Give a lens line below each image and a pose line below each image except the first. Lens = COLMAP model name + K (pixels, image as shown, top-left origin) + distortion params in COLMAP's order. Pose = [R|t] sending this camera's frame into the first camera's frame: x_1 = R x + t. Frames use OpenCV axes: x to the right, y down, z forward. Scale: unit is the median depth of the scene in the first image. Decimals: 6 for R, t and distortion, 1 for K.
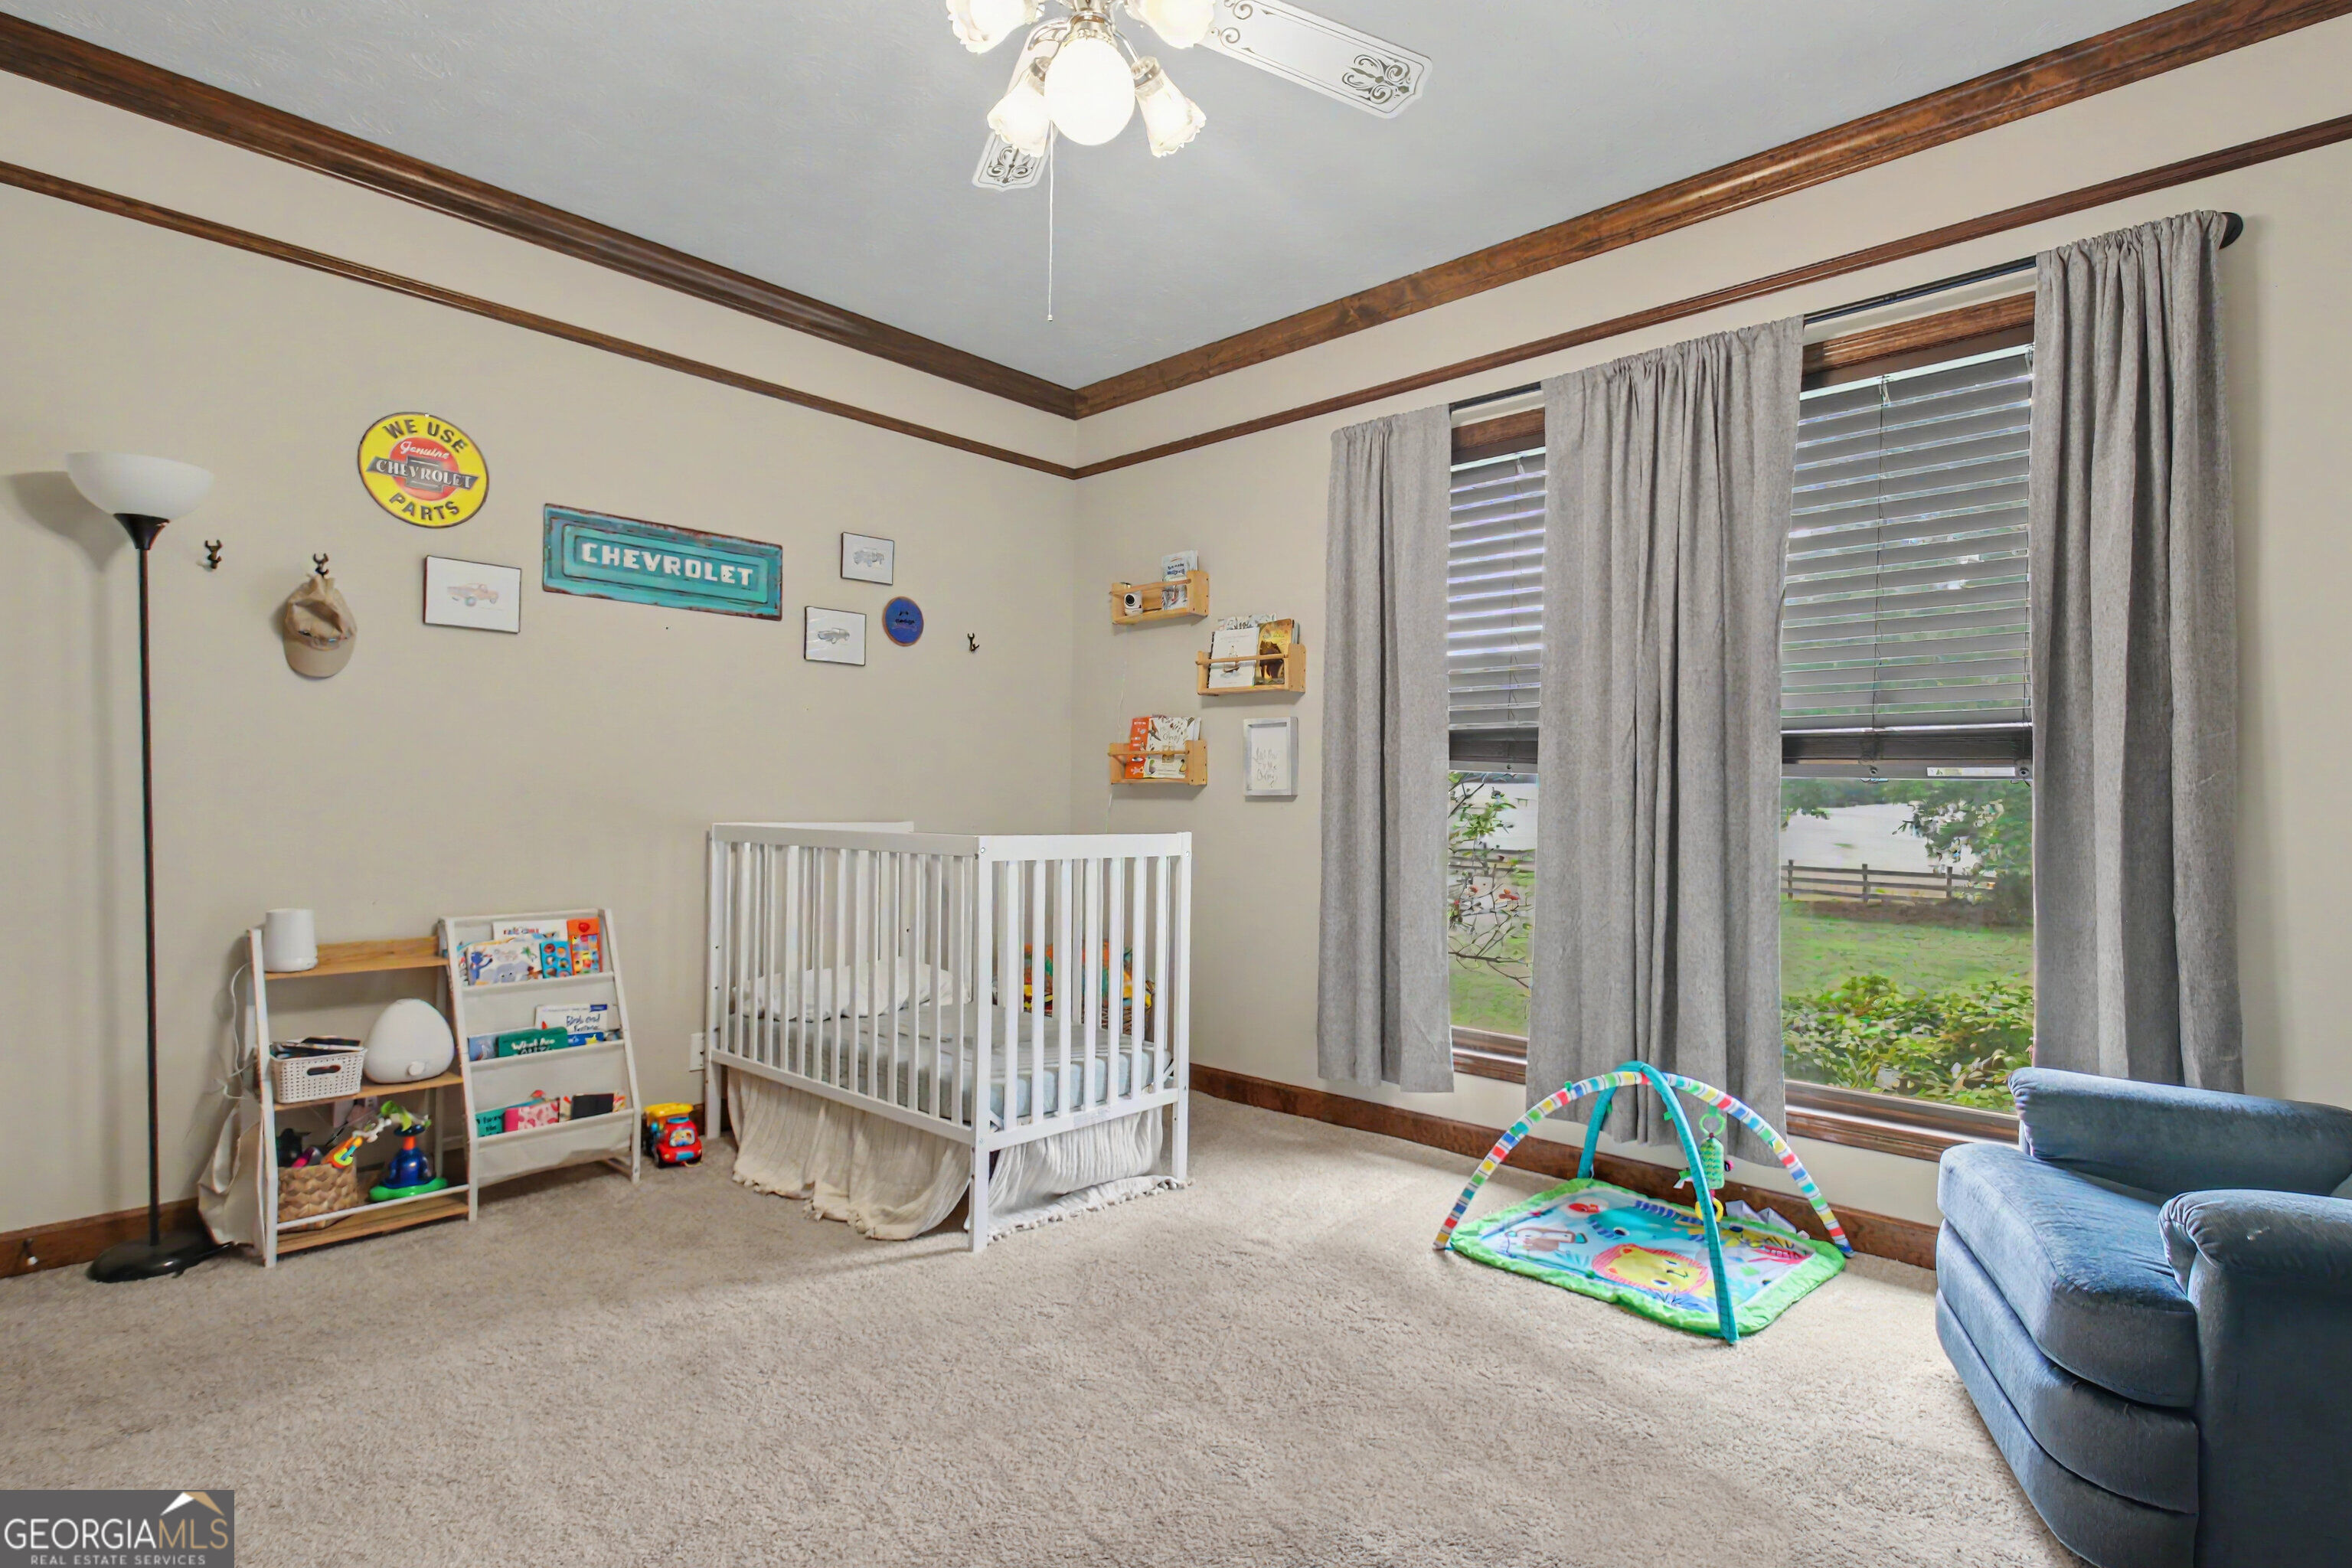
lens RADIAL K [[1148.9, 0, 1177.7], [0, 1148.9, 770.7], [0, 0, 1]] dist [0.004877, 0.000120]
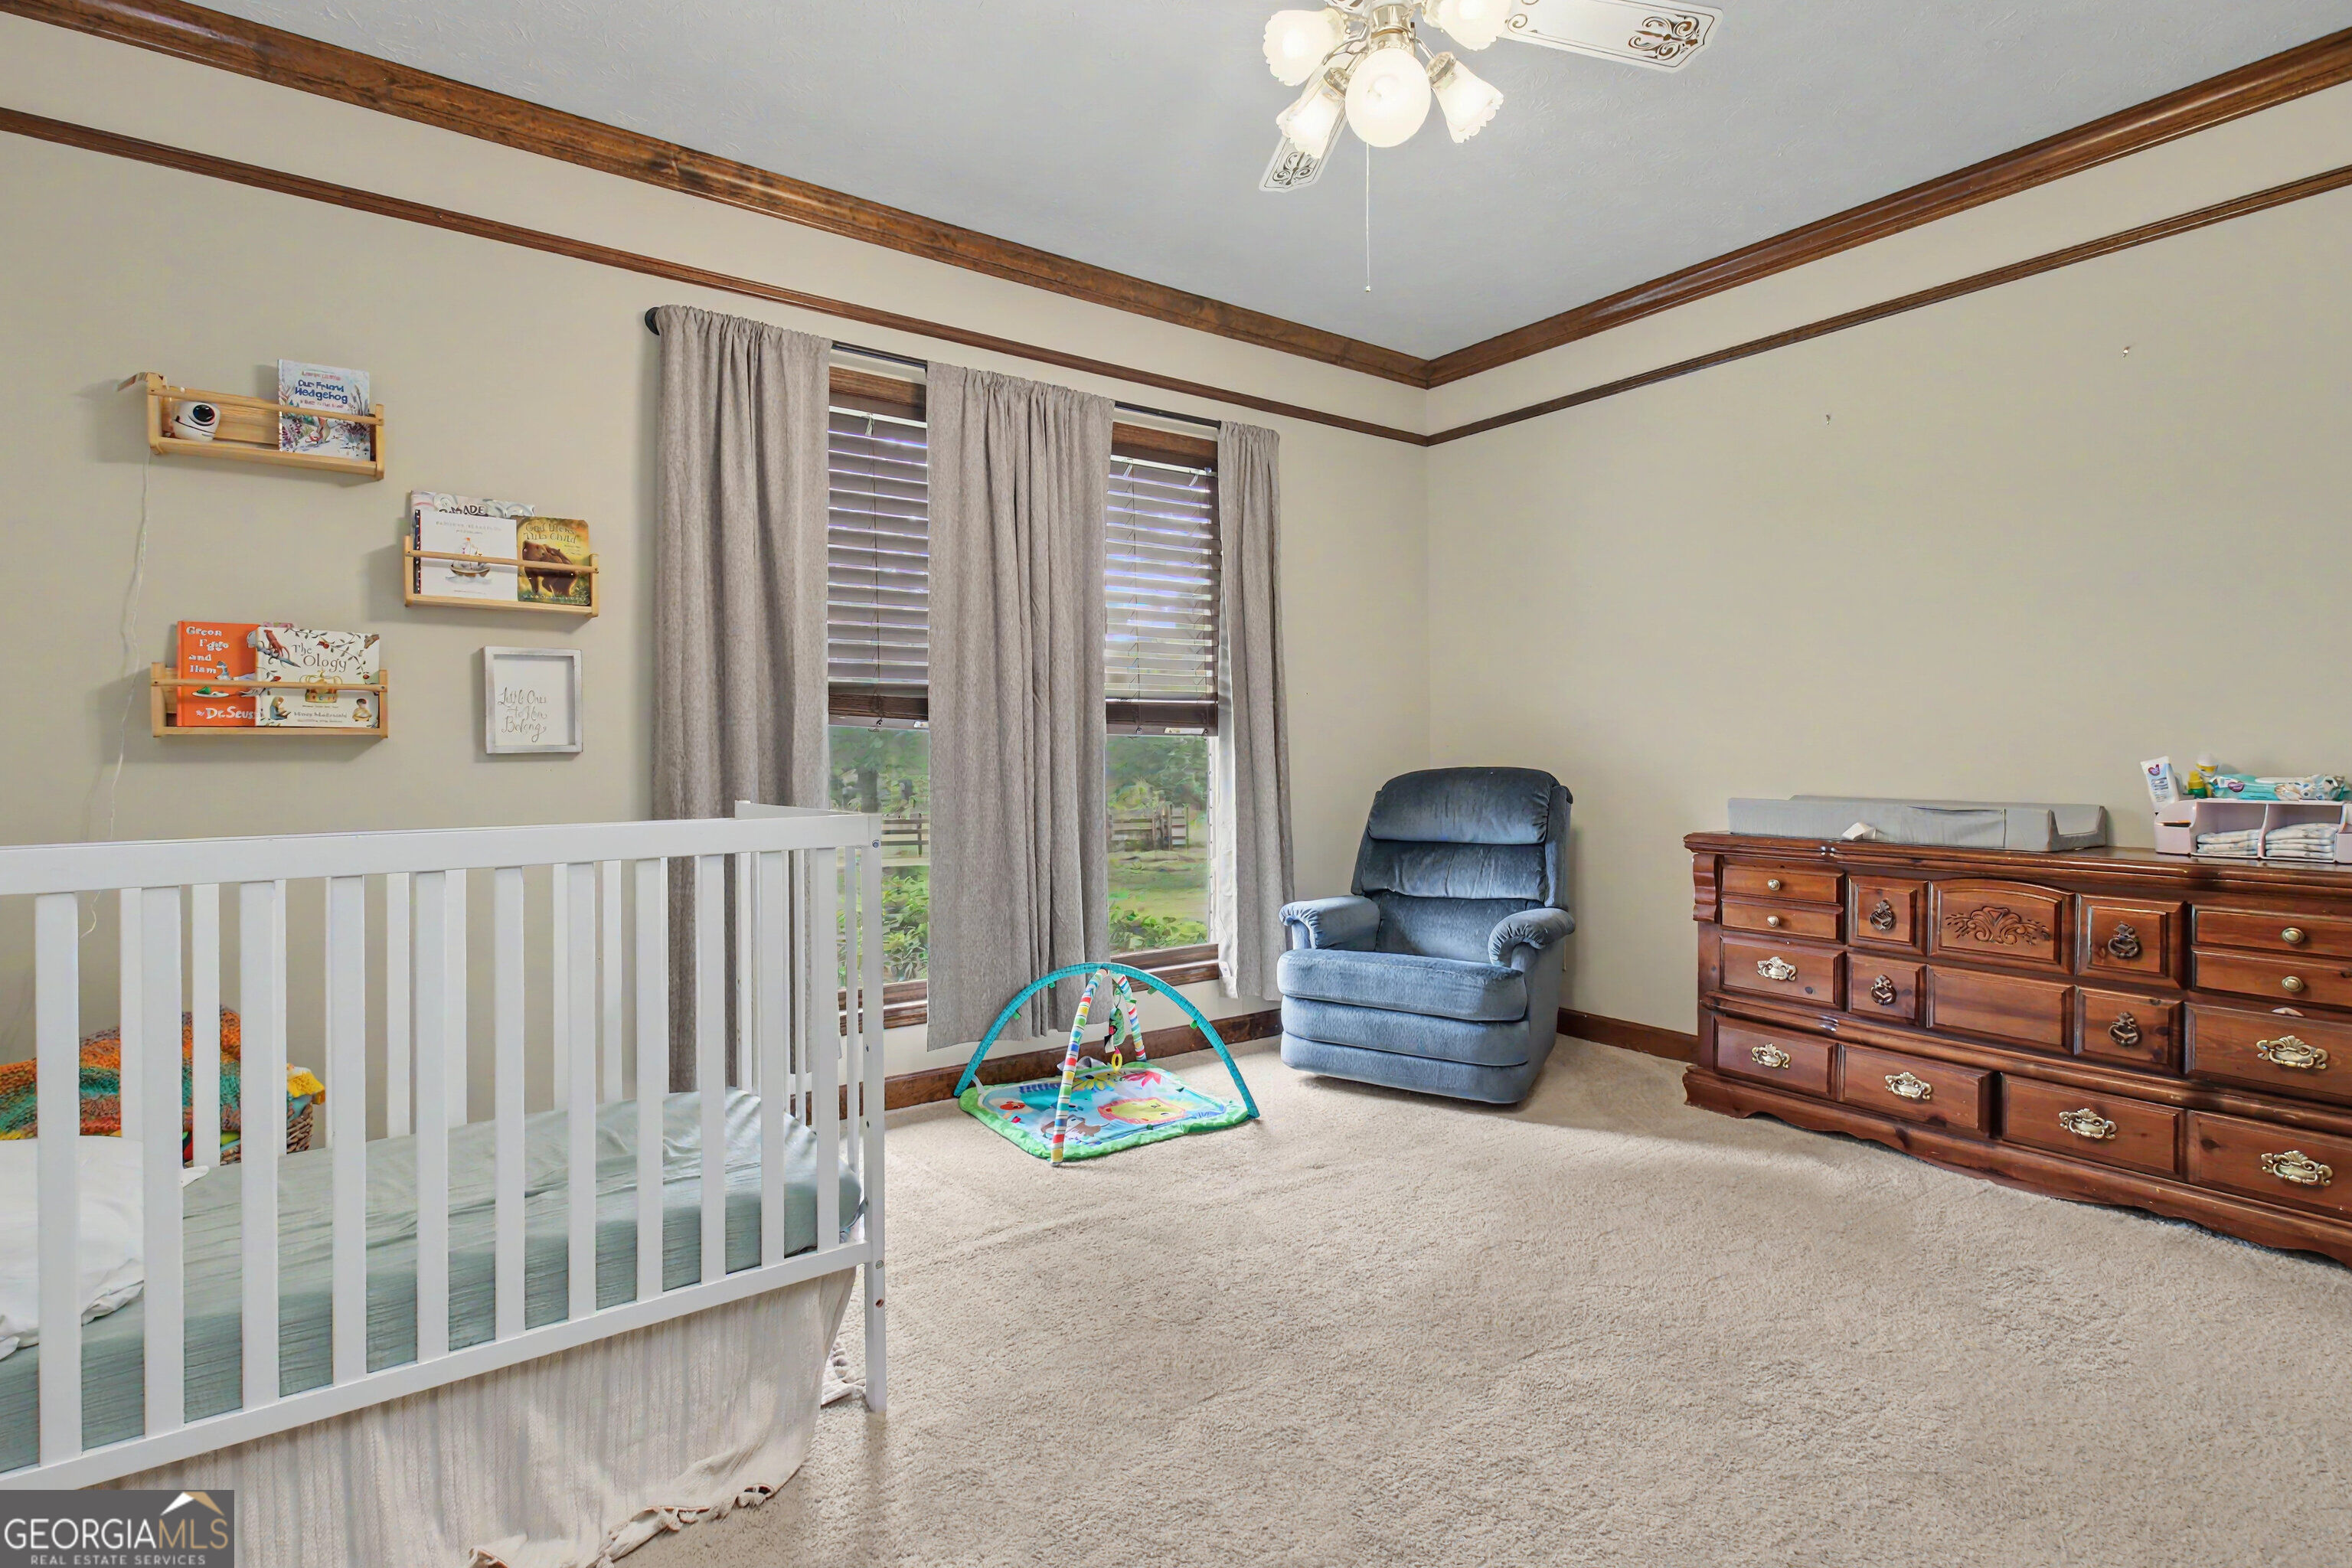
lens RADIAL K [[1120.1, 0, 1172.6], [0, 1120.1, 734.5], [0, 0, 1]] dist [0.000492, 0.000204]
pose [[0.215163, 0.005809, 0.976561, -0.654036], [-0.012666, 0.999915, -0.003157, 0.007884], [-0.976496, -0.011690, 0.215219, 0.556160]]
